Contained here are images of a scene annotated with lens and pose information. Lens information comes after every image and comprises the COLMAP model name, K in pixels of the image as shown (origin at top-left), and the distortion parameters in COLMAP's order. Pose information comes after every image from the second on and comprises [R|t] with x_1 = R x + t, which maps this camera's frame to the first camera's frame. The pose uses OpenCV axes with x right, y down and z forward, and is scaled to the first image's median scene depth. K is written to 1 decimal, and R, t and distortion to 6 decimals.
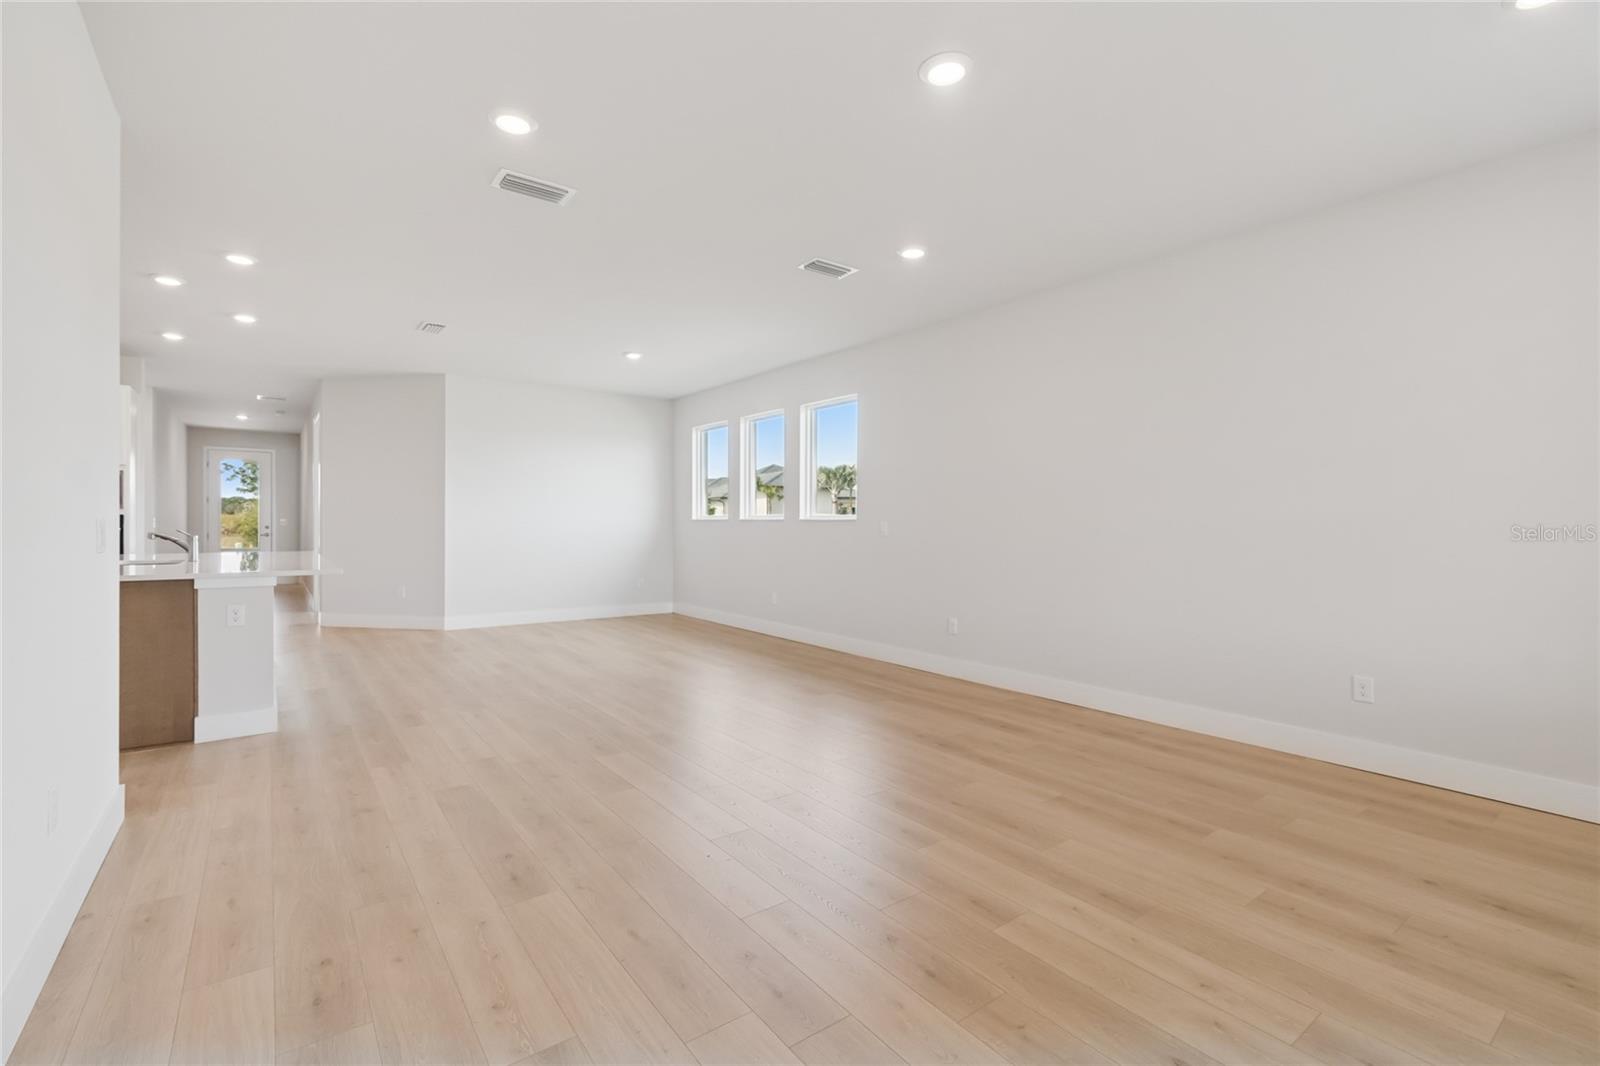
lens RADIAL K [[710.7, 0, 771.6], [0, 710.7, 515.1], [0, 0, 1]] dist [-0.006505, -0.001583]
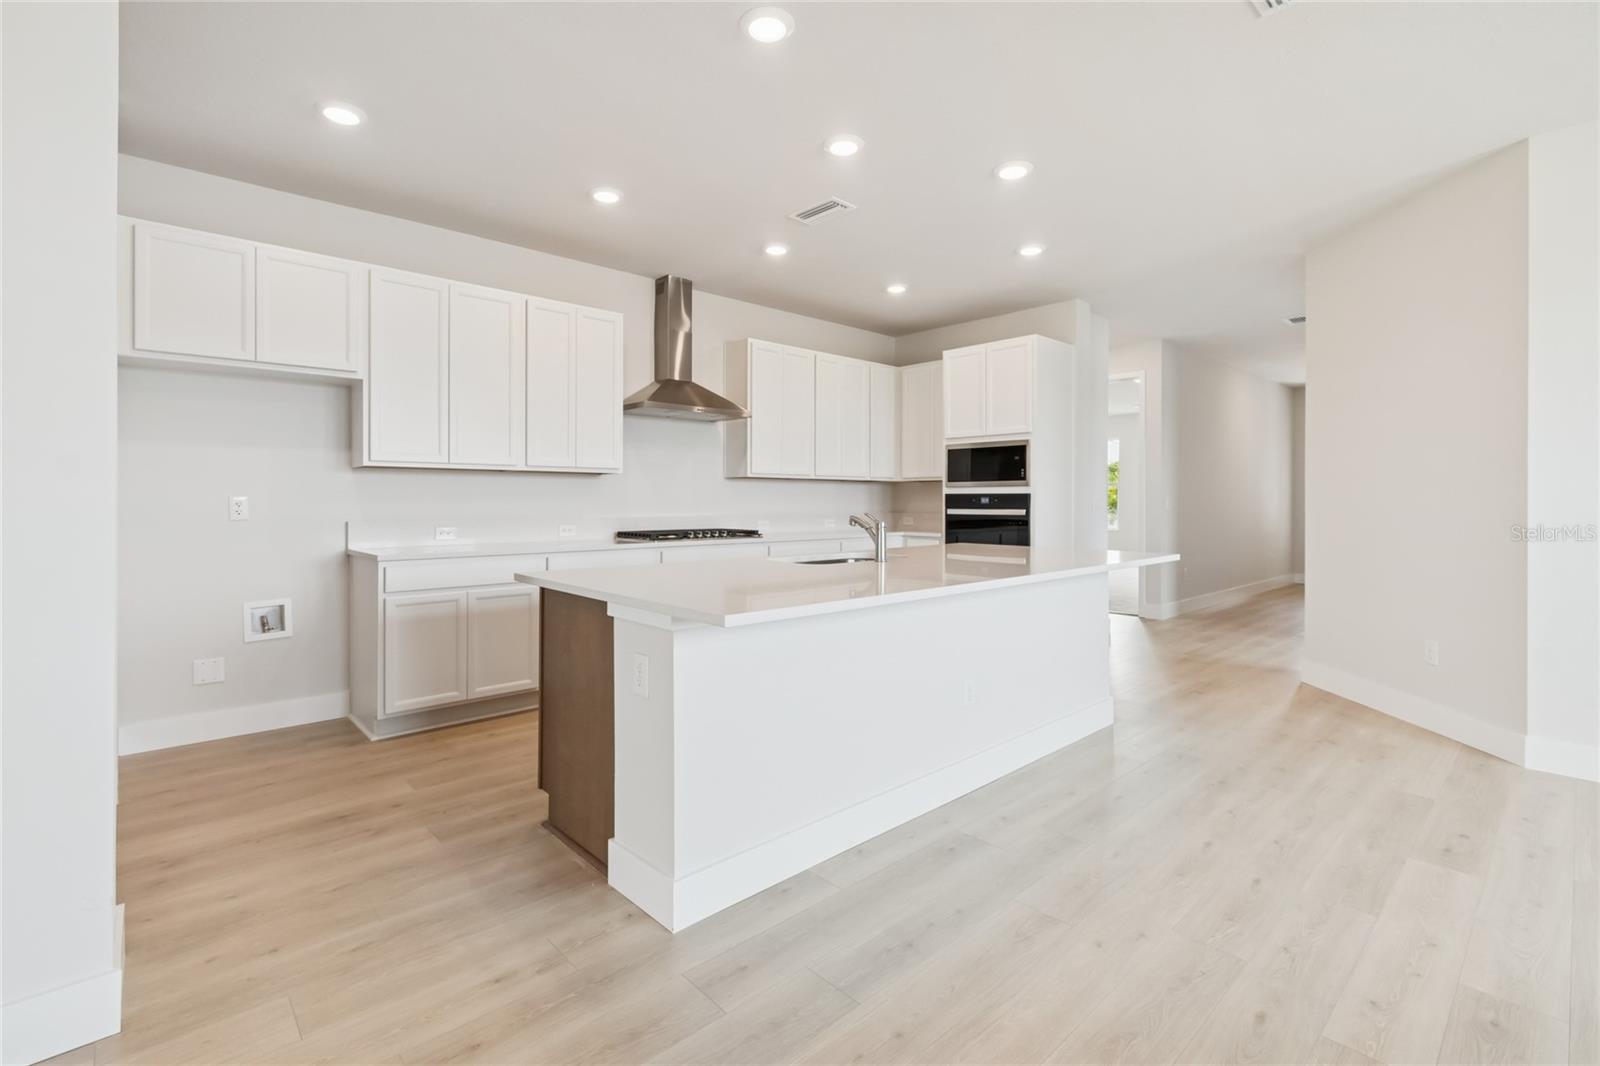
lens RADIAL K [[710.7, 0, 794.8], [0, 710.7, 499.6], [0, 0, 1]] dist [-0.006505, -0.001583]
pose [[0.112563, -0.002677, -0.993641, -0.139898], [0.007999, 0.999966, -0.001788, 0.006562], [0.993612, -0.007747, 0.112580, 0.709807]]
